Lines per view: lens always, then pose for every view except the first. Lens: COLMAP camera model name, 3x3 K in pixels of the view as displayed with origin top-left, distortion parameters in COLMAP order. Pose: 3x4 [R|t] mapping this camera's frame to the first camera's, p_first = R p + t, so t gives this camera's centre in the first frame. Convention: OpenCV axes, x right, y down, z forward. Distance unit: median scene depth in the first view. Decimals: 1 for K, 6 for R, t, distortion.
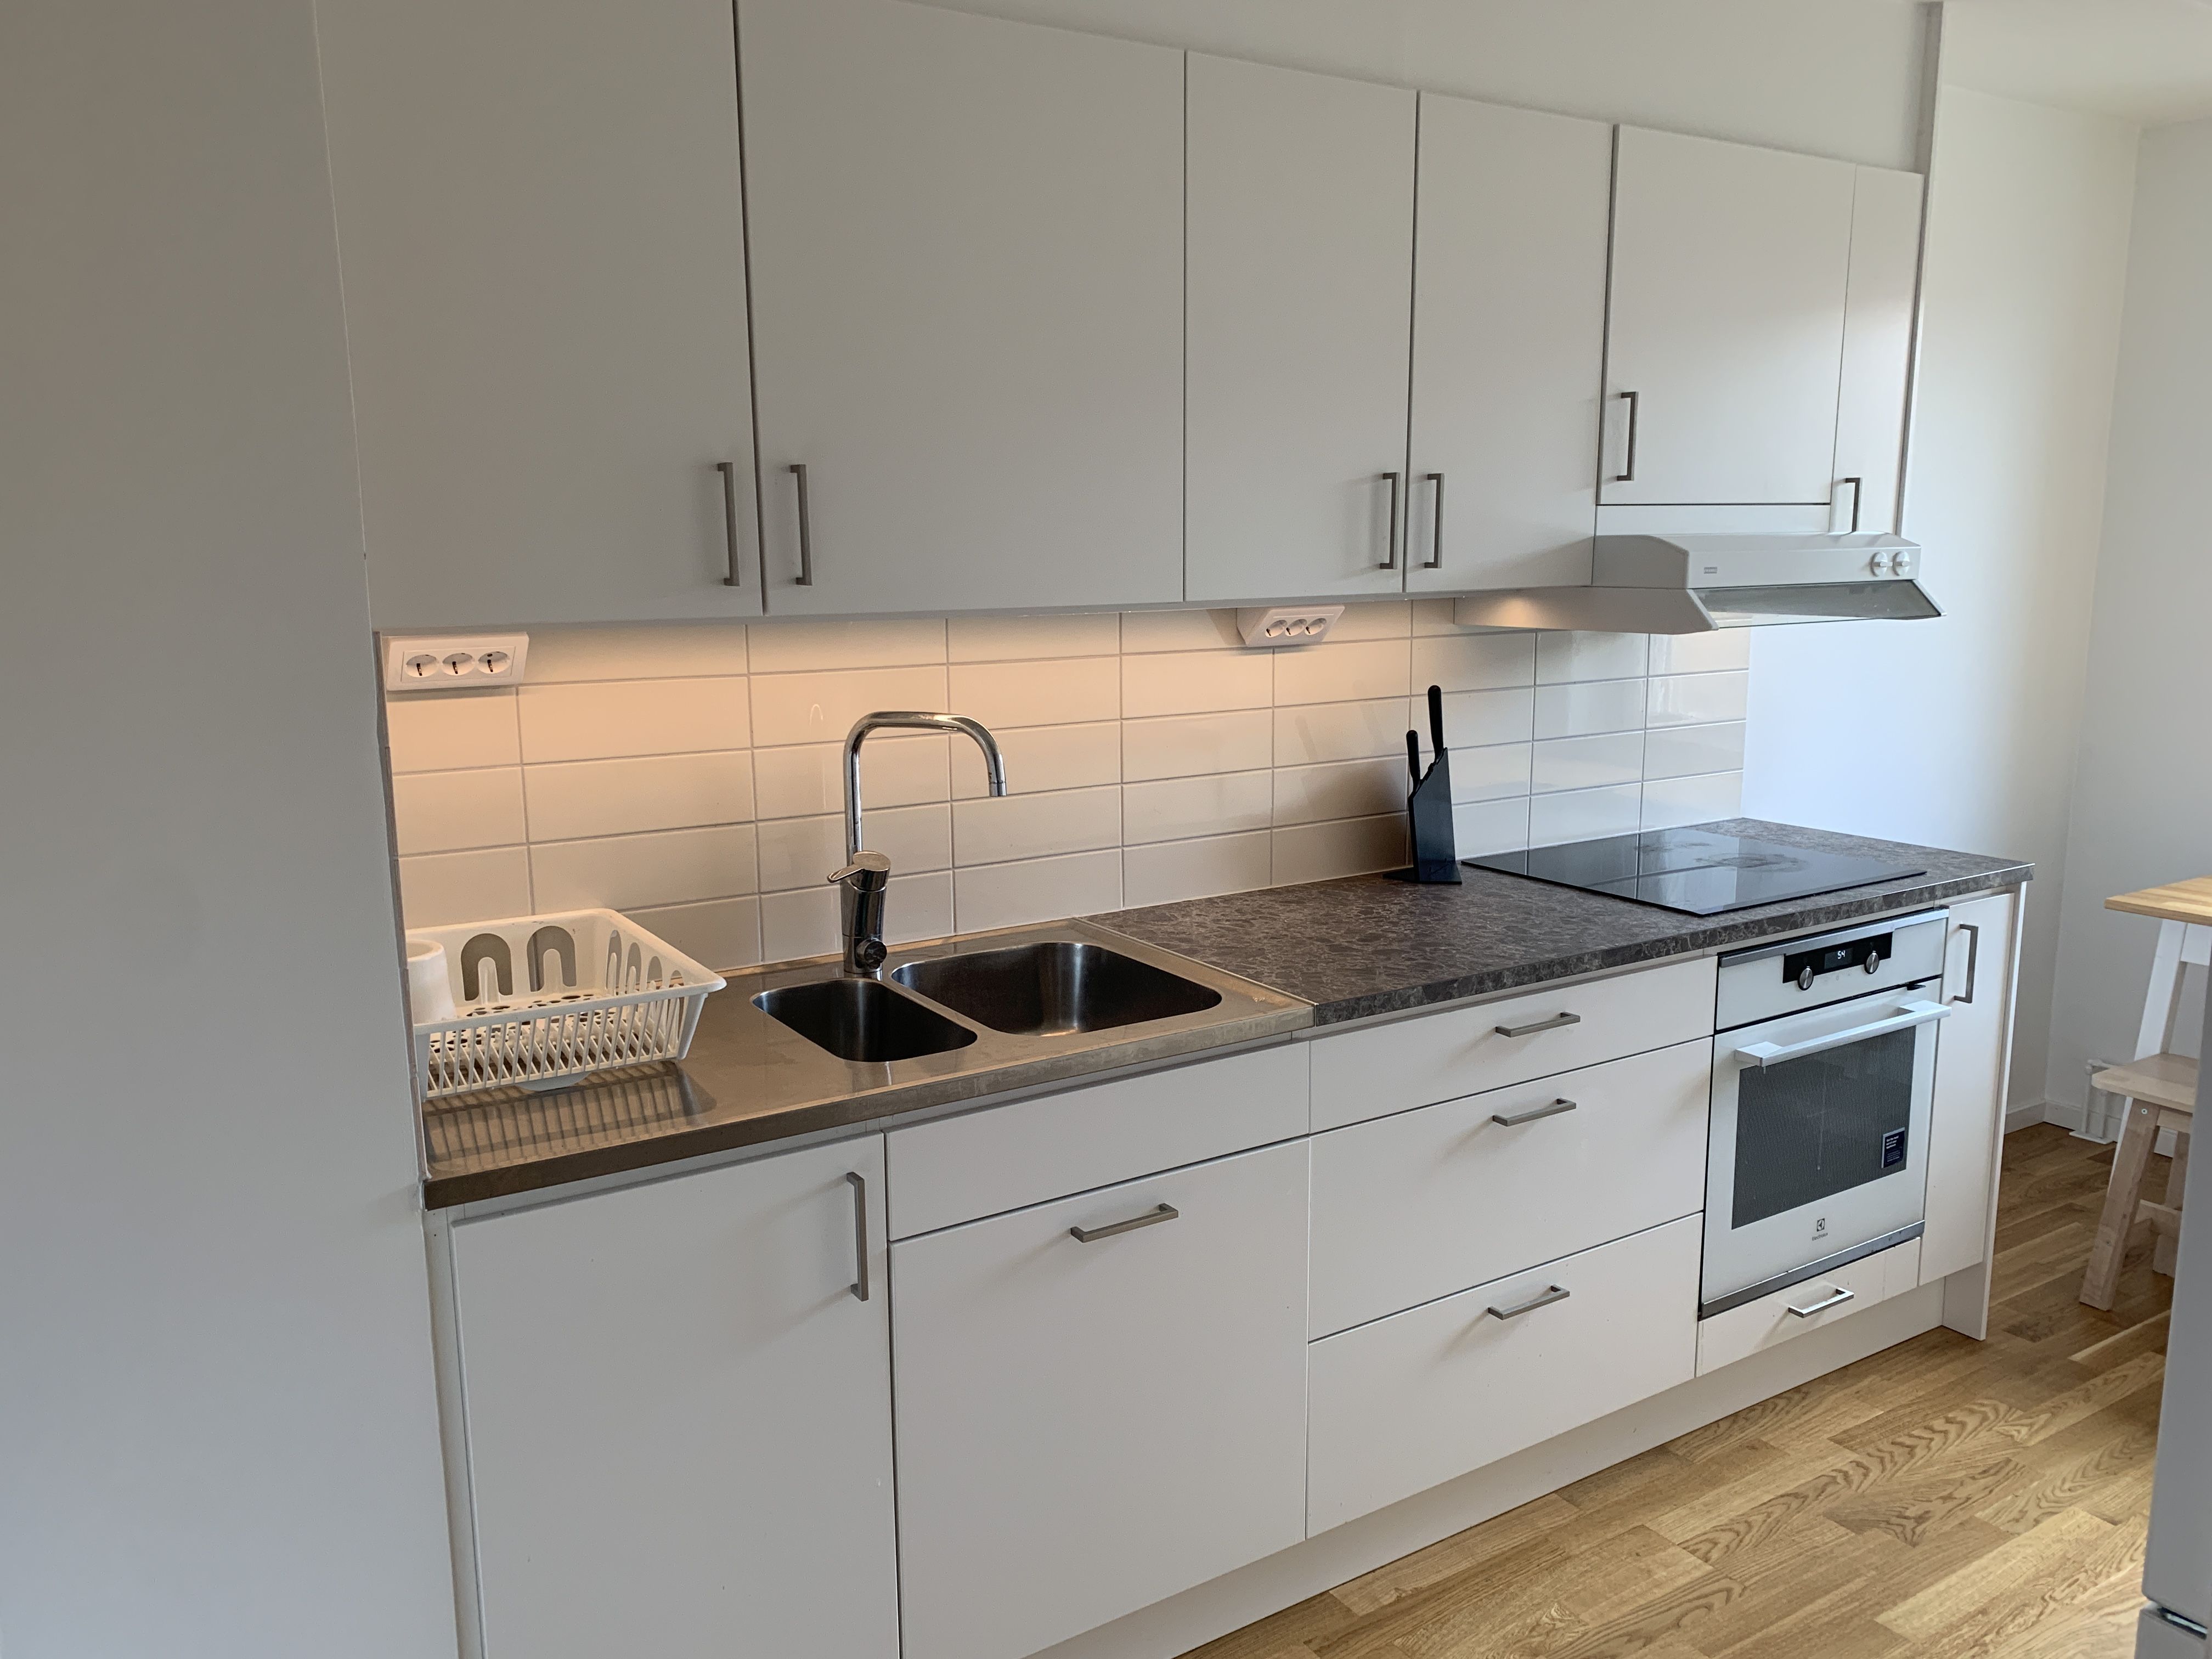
lens RADIAL K [[1672.4, 0, 1084.0], [0, 1672.4, 841.4], [0, 0, 1]] dist [0.043204, -0.056177]
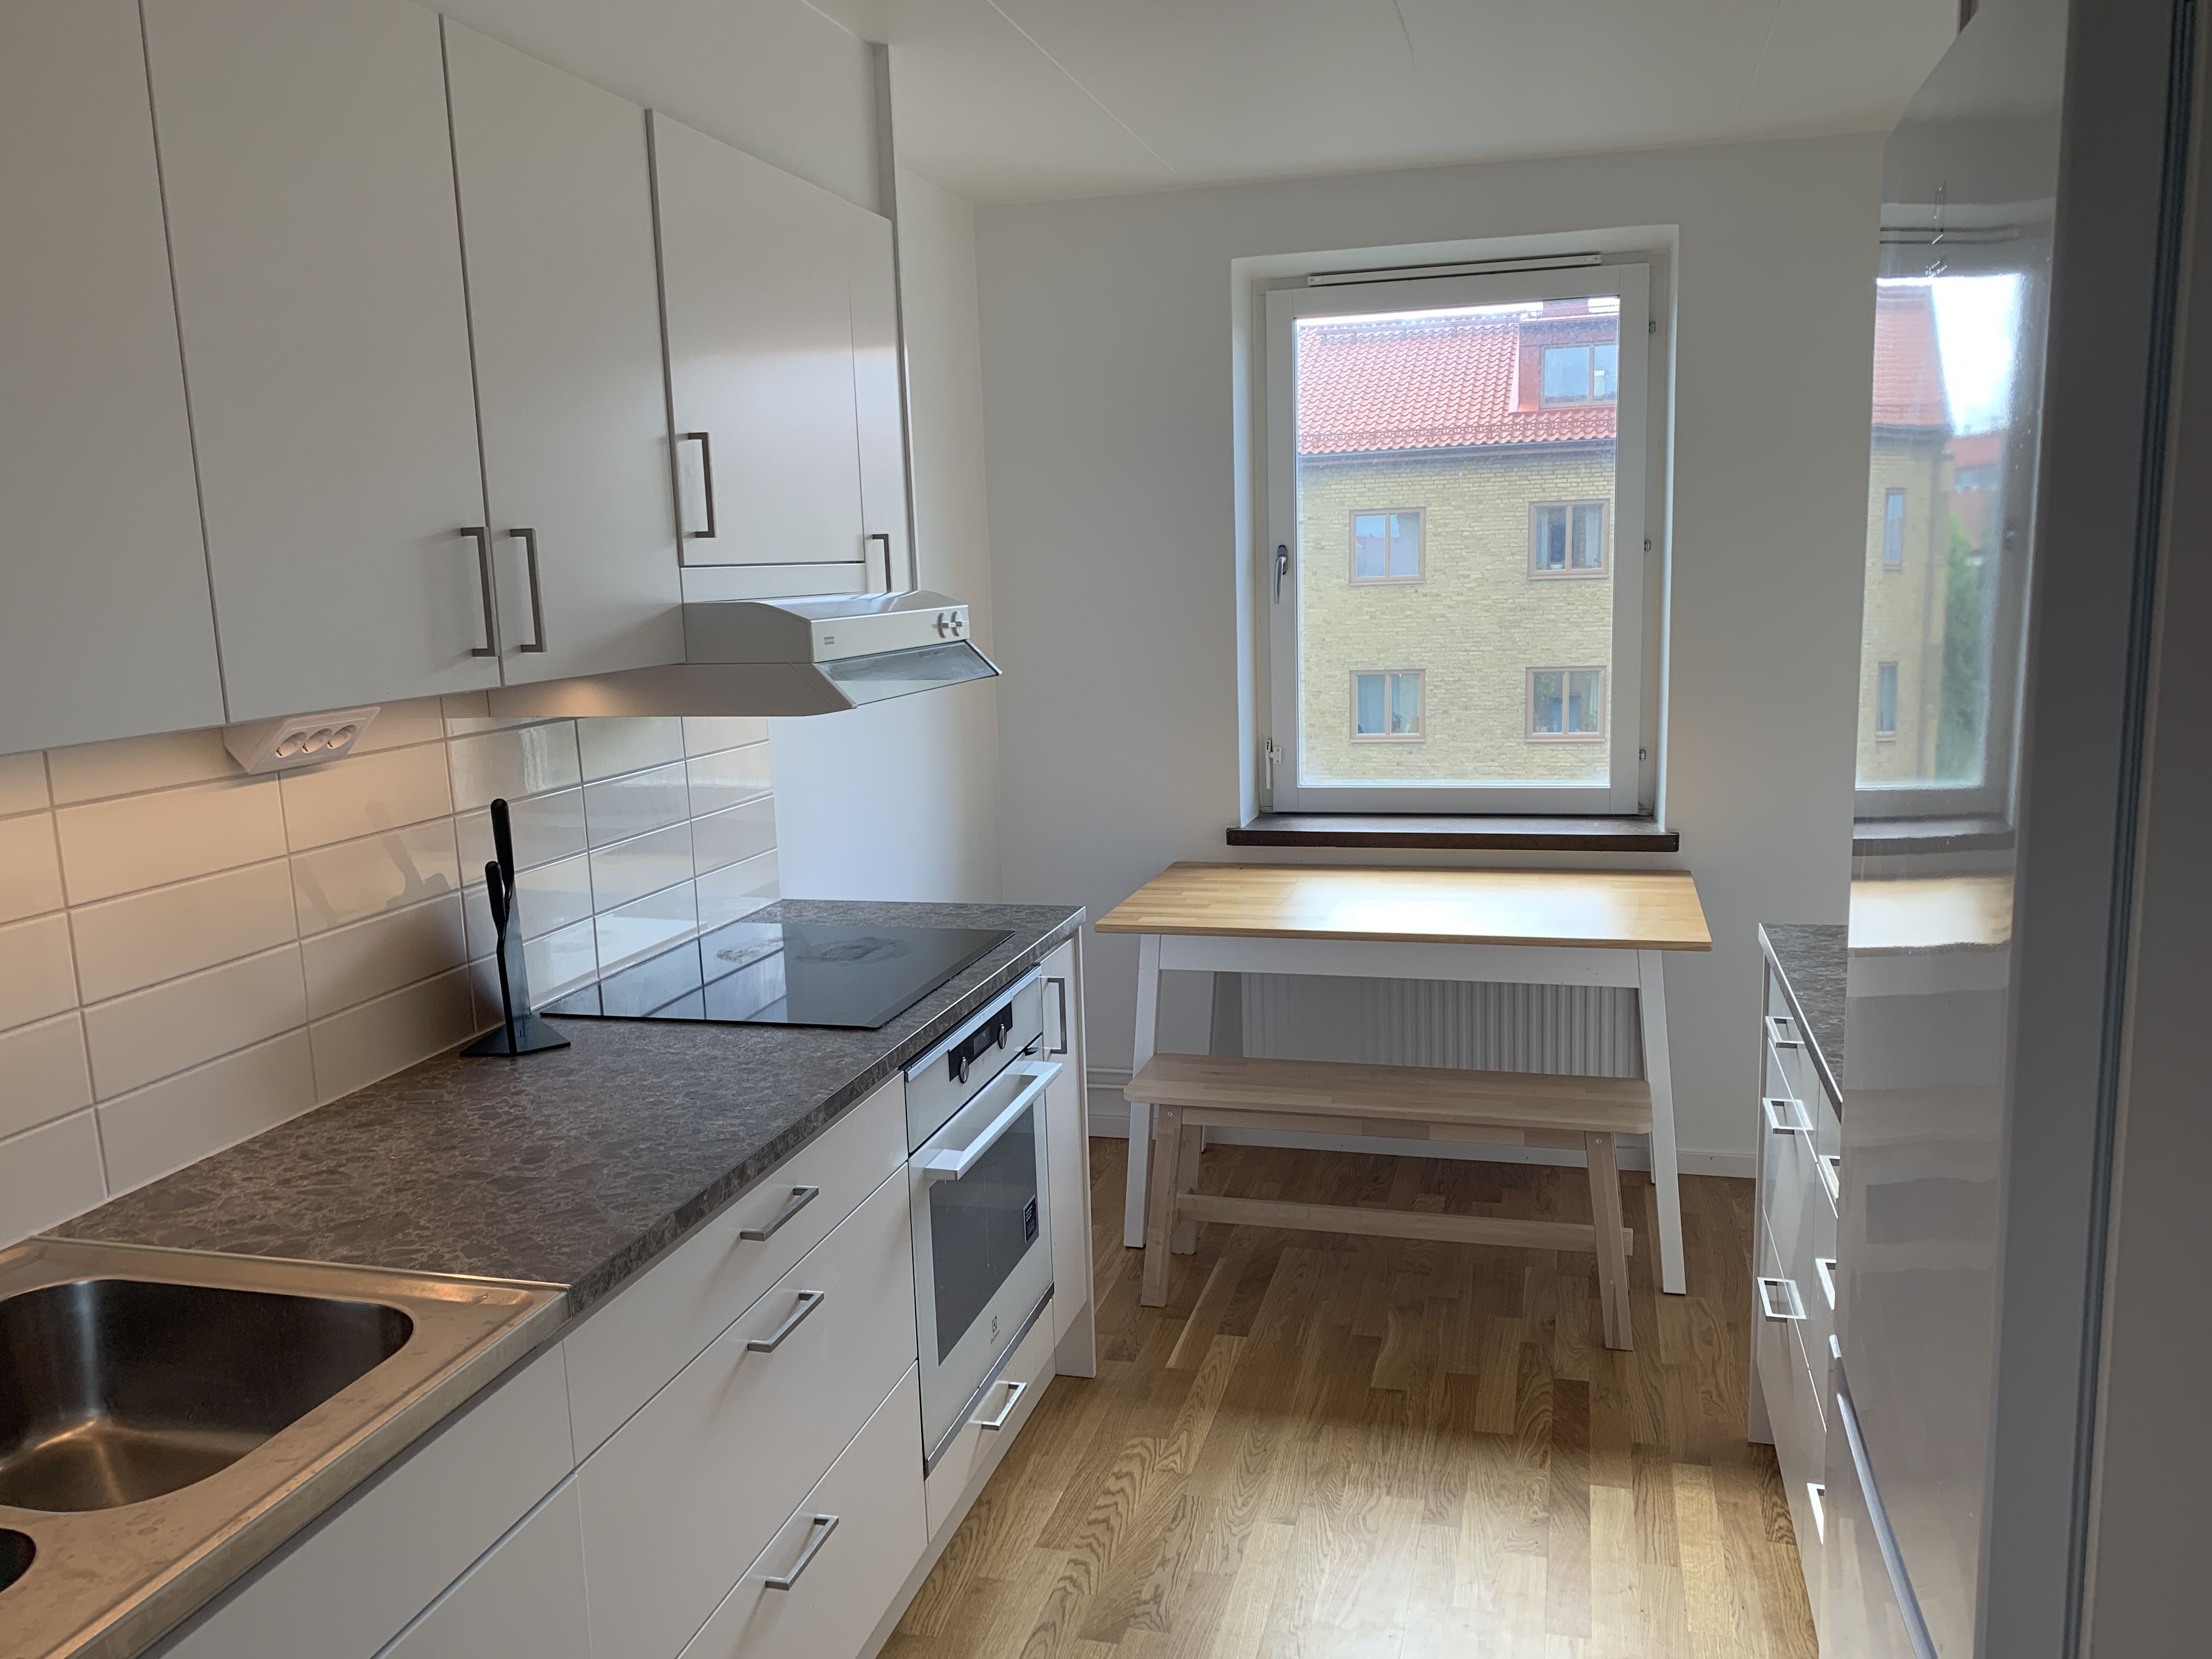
lens RADIAL K [[1672.4, 0, 1115.3], [0, 1672.4, 836.1], [0, 0, 1]] dist [0.043204, -0.056177]
pose [[0.725887, -0.124205, 0.676507, -0.117546], [0.143537, 0.989260, 0.027612, -0.060089], [-0.672670, 0.077060, 0.735919, 0.254276]]
